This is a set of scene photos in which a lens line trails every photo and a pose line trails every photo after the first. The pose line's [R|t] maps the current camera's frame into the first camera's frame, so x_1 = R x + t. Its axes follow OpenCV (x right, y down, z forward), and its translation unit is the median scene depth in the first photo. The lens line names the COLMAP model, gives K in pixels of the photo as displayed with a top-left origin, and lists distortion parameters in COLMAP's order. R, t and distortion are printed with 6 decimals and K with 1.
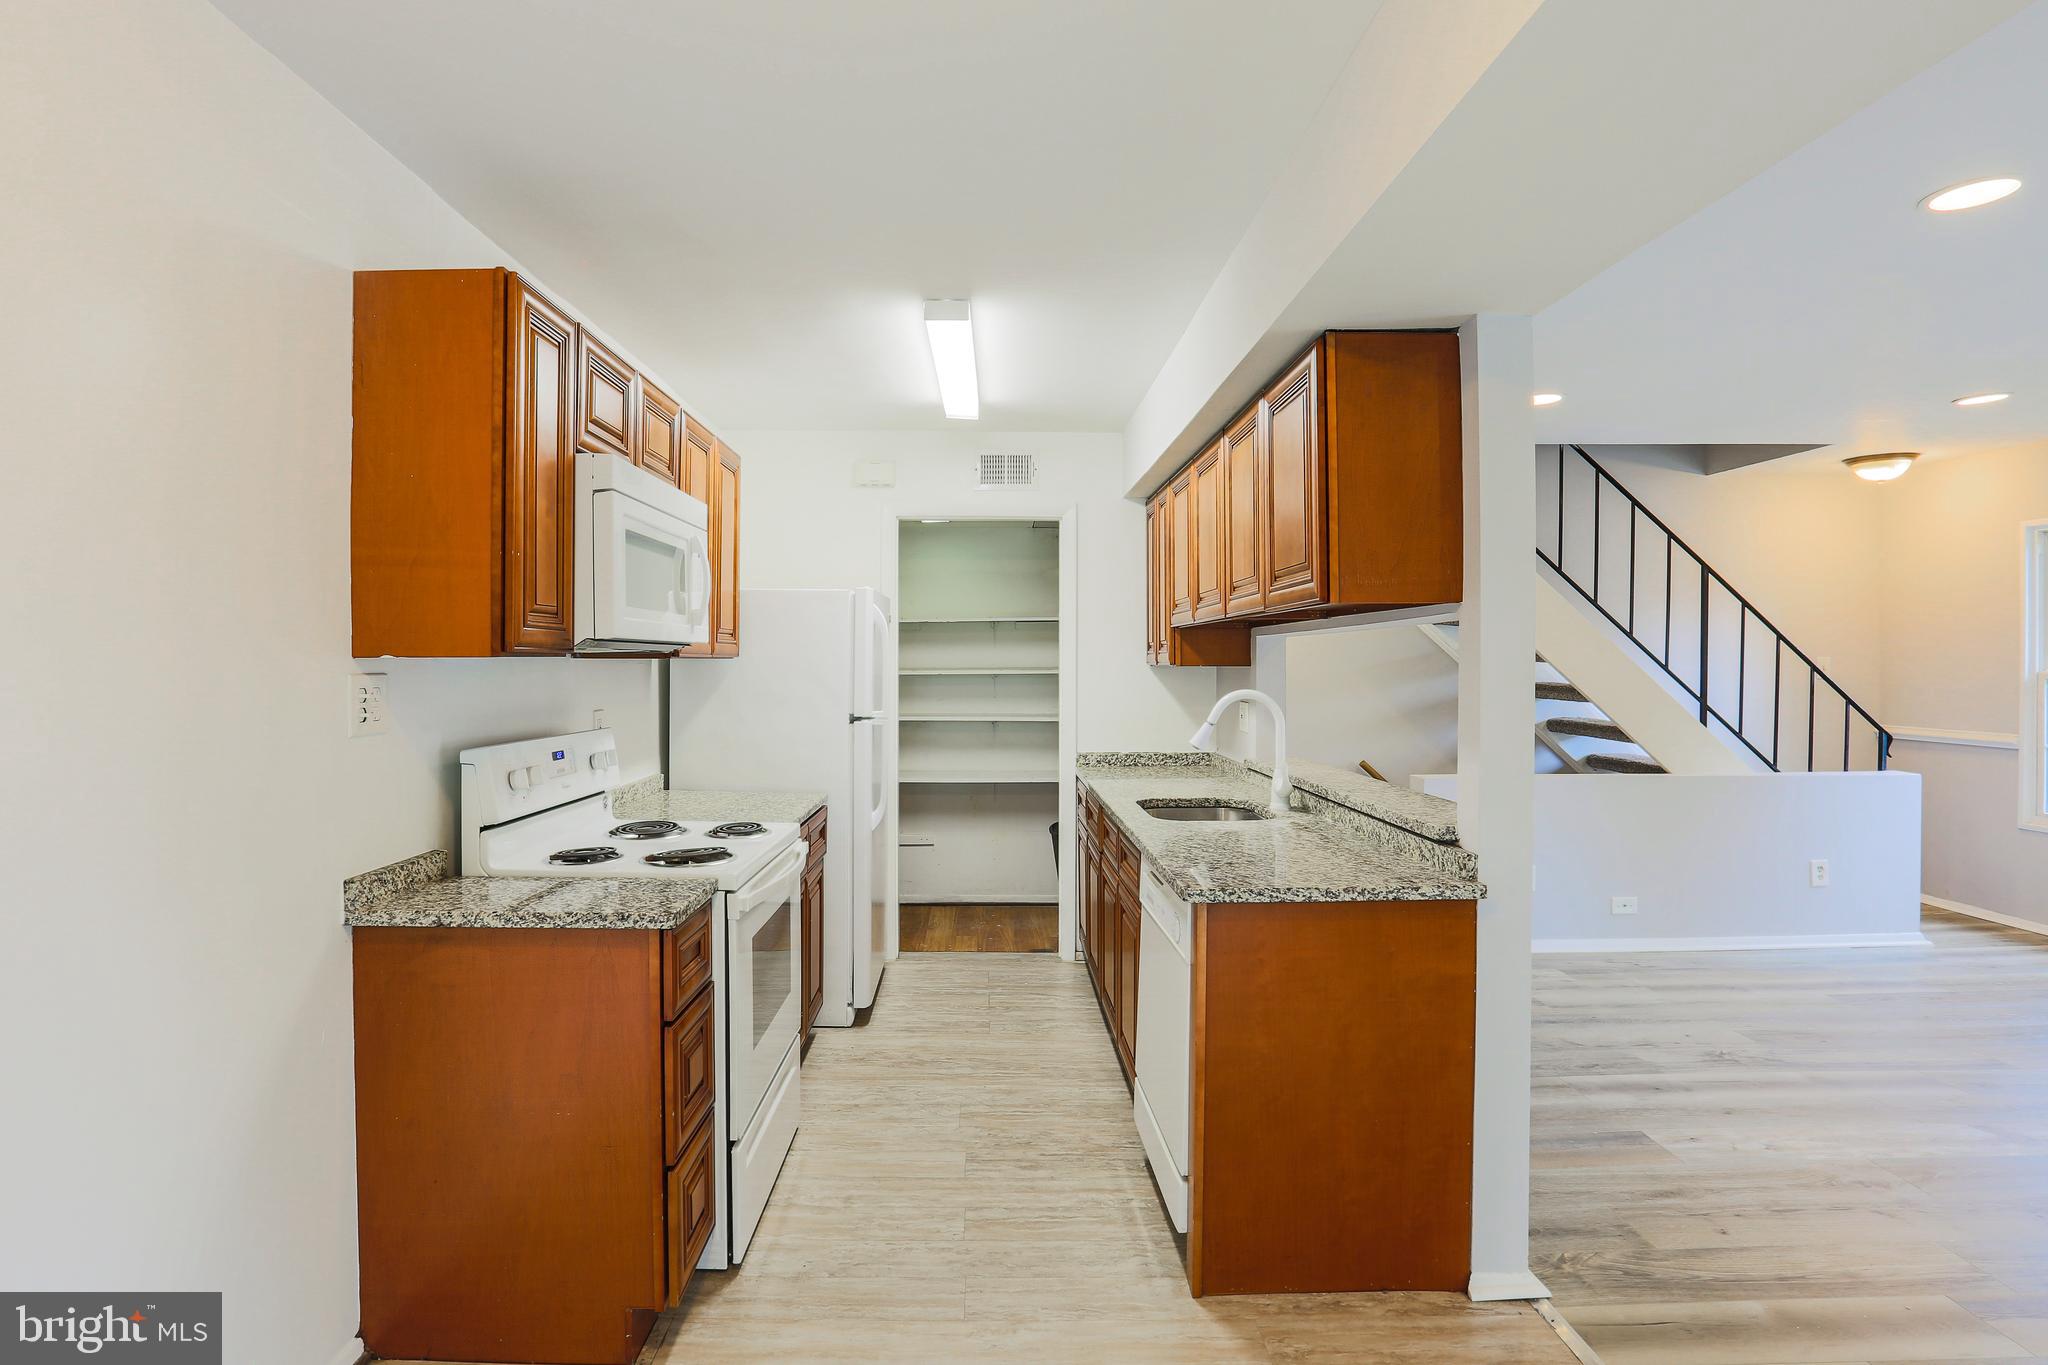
lens RADIAL K [[1025.8, 0, 1034.3], [0, 1025.8, 663.4], [0, 0, 1]] dist [-0.058216, 0.024142]
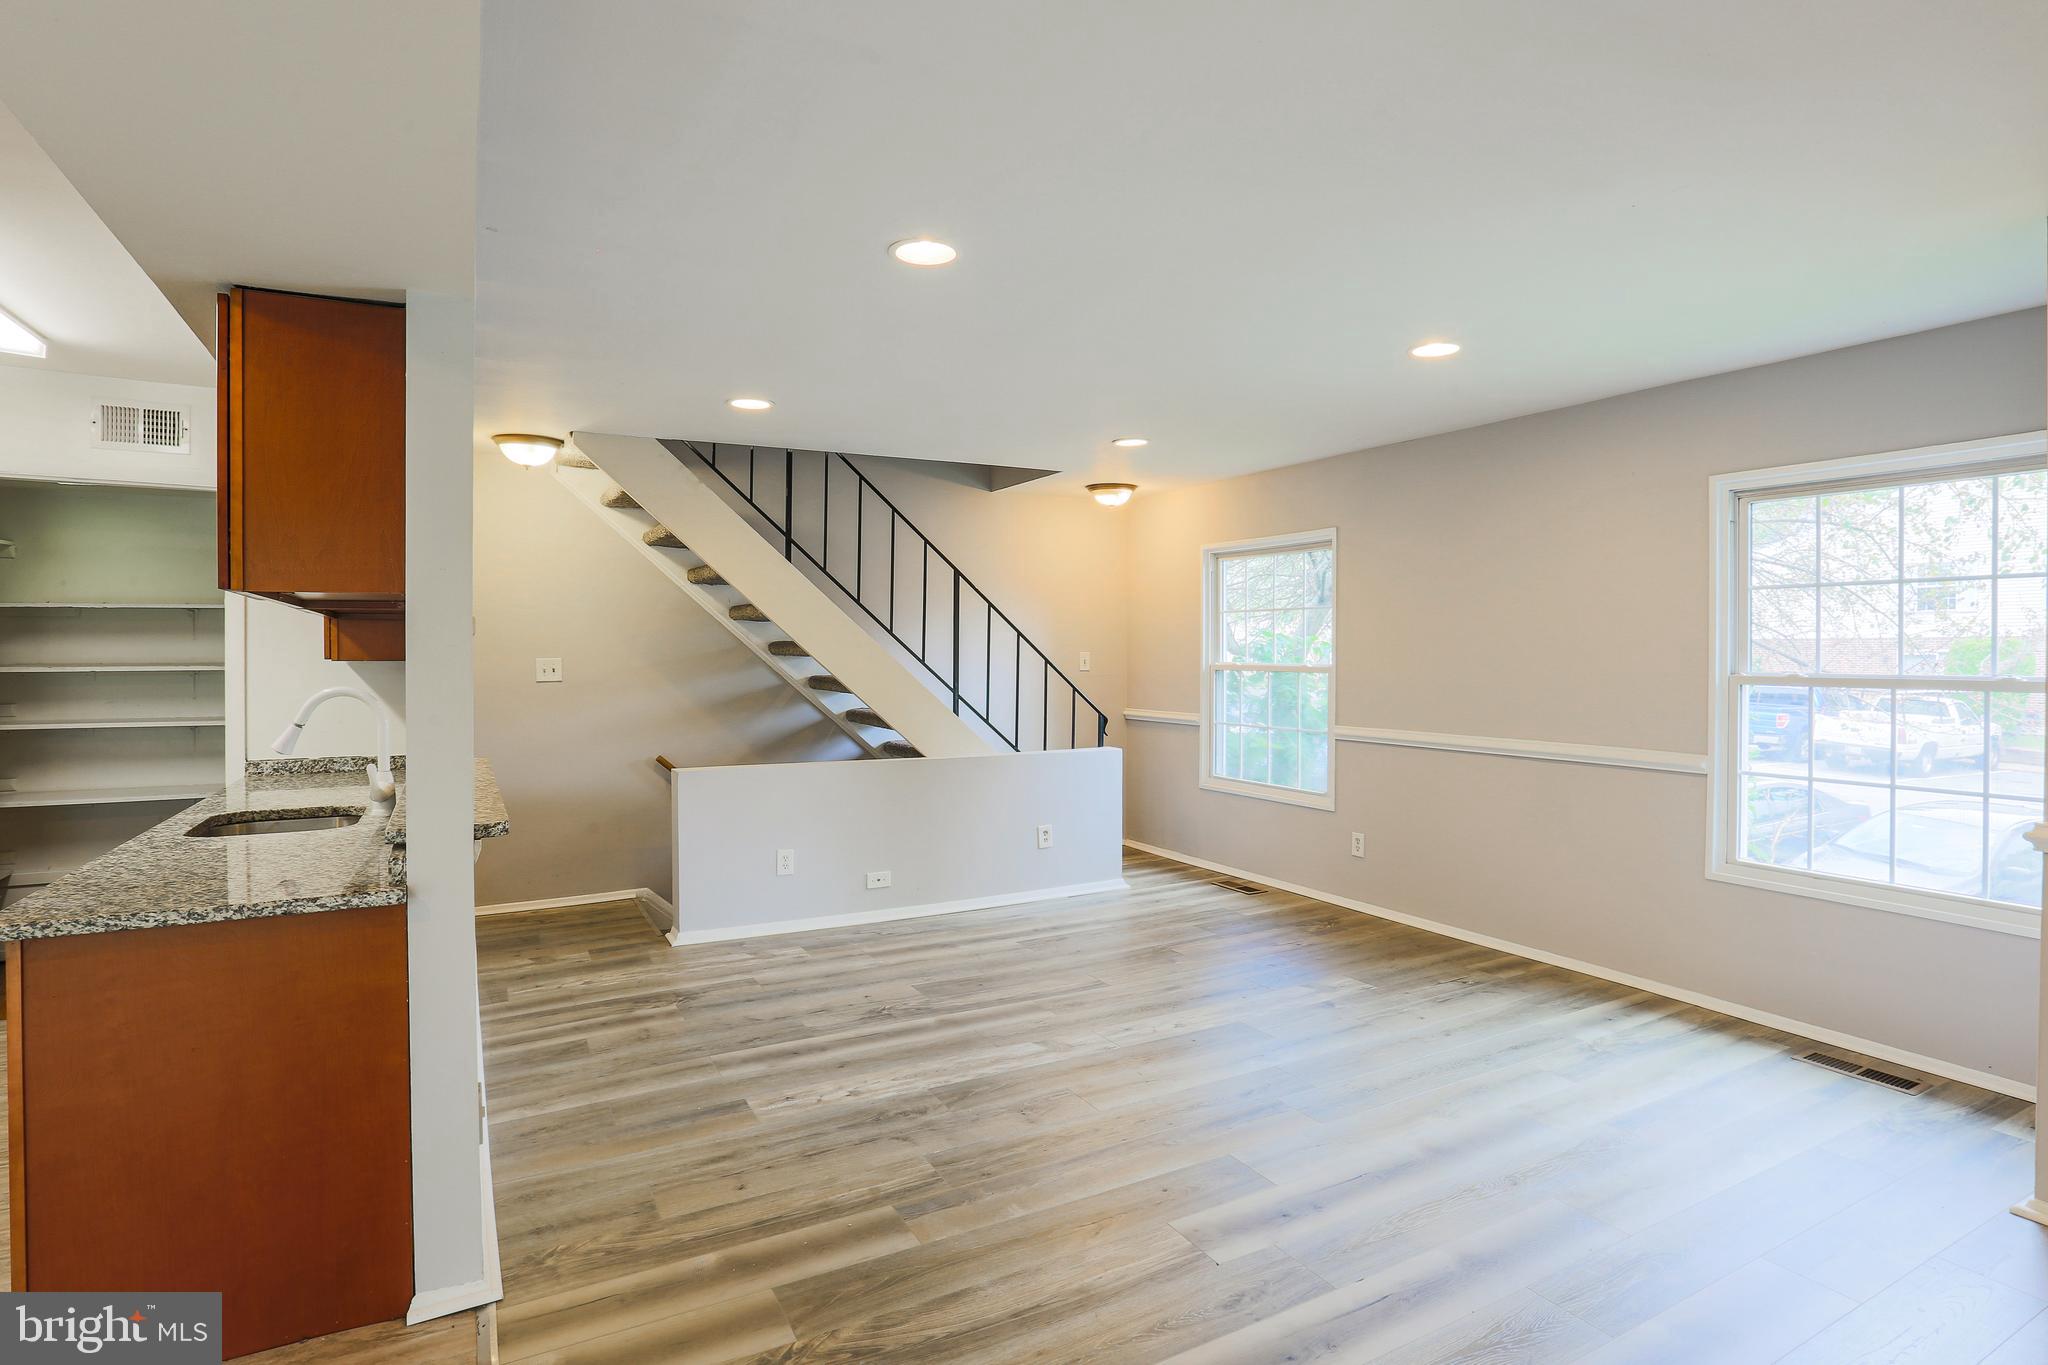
lens RADIAL K [[1006.6, 0, 1054.7], [0, 1006.6, 664.6], [0, 0, 1]] dist [-0.063155, 0.022394]
pose [[0.880428, -0.002891, 0.474171, 0.369181], [-0.000319, 0.999978, 0.006688, 0.000346], [-0.474180, -0.006039, 0.880407, -0.070795]]
